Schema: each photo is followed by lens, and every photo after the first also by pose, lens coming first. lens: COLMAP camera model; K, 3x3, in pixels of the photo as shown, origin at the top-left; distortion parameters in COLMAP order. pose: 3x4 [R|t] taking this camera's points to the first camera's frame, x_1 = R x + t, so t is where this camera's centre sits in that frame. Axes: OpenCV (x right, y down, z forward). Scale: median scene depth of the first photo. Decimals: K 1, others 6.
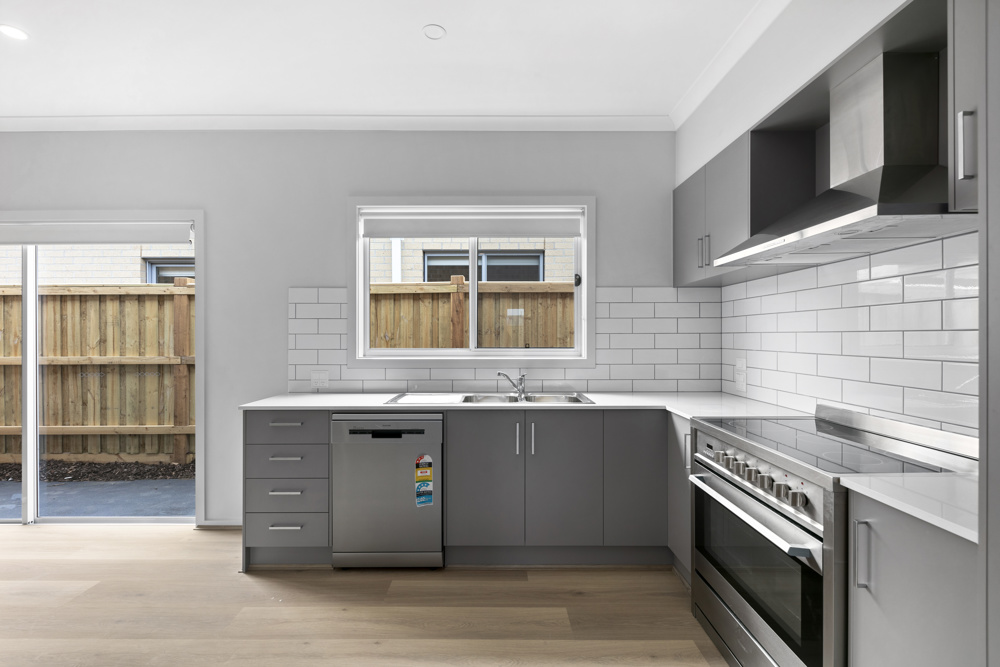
lens RADIAL K [[458.1, 0, 487.9], [0, 458.1, 334.7], [0, 0, 1]] dist [0.009813, -0.005164]
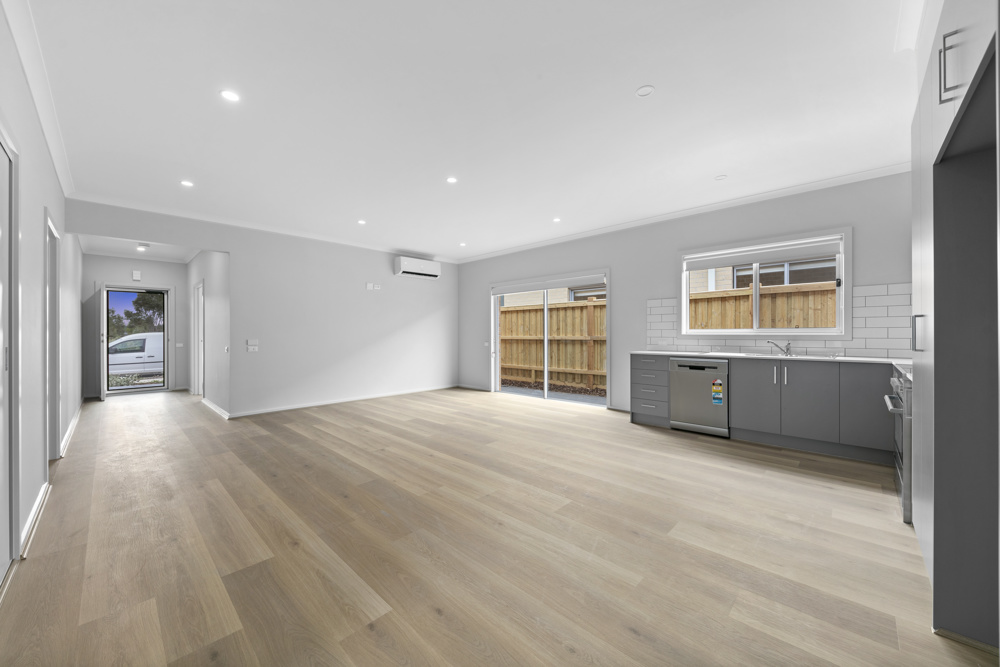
lens RADIAL K [[363.1, 0, 504.5], [0, 363.1, 334.3], [0, 0, 1]] dist [0.004266, -0.000043]
pose [[0.736491, 0.000869, -0.676447, 0.202546], [0.006447, 0.999945, 0.008304, 0.034805], [0.676416, -0.010477, 0.736445, -0.647324]]
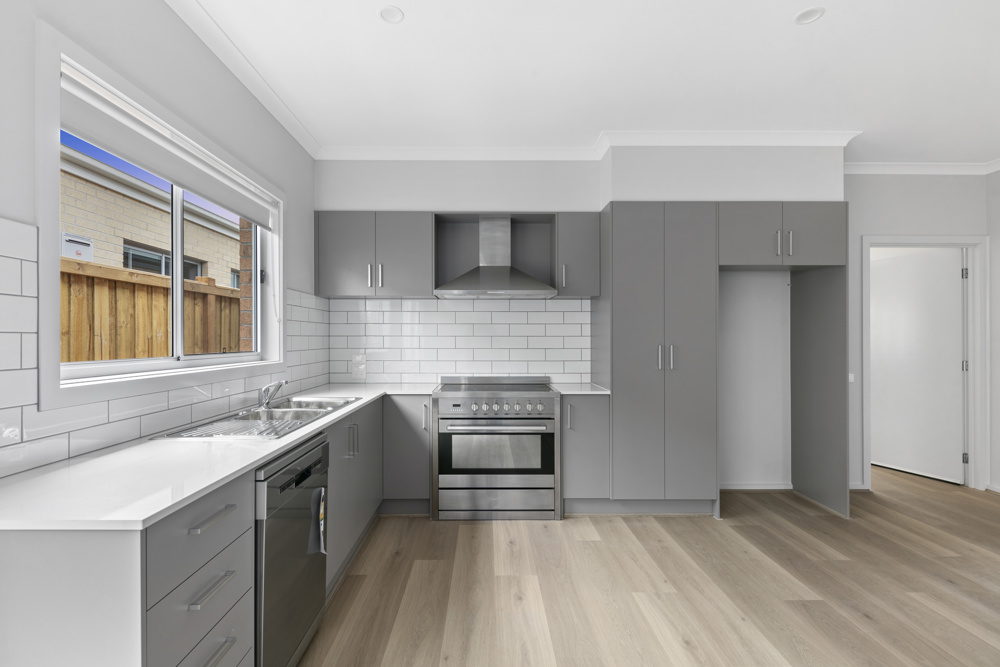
lens RADIAL K [[458.1, 0, 498.8], [0, 458.1, 340.1], [0, 0, 1]] dist [0.009813, -0.005164]
pose [[-0.019955, -0.001614, 0.999800, -0.738521], [-0.003684, 0.999992, 0.001540, 0.003754], [-0.999794, -0.003652, -0.019961, 0.561524]]
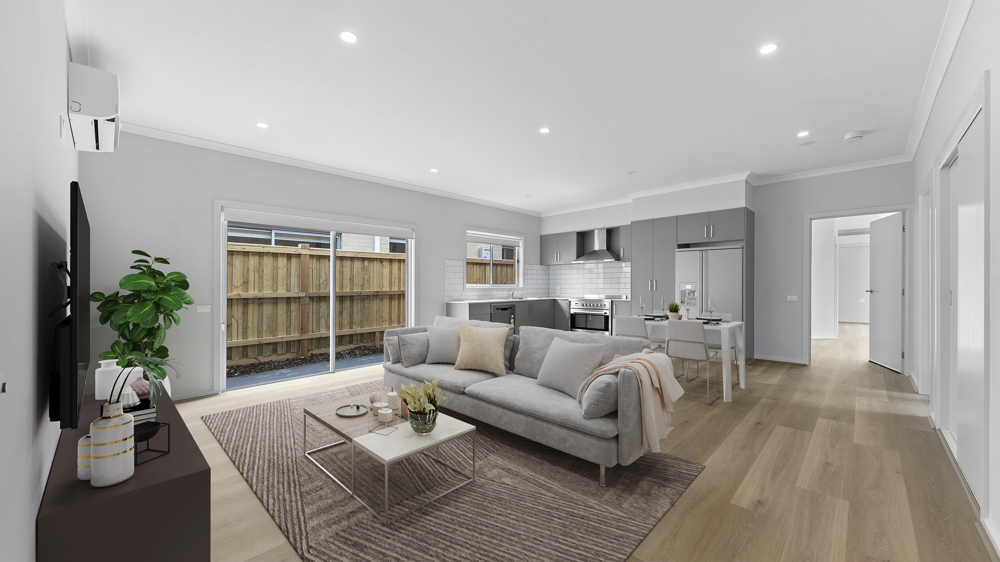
lens RADIAL K [[365.4, 0, 499.0], [0, 365.4, 292.4], [0, 0, 1]] dist [0.008560, -0.000010]
pose [[0.703265, -0.017469, 0.710713, -1.642536], [0.003588, 0.999773, 0.021024, 0.035777], [-0.710919, -0.012235, 0.703167, -0.618810]]
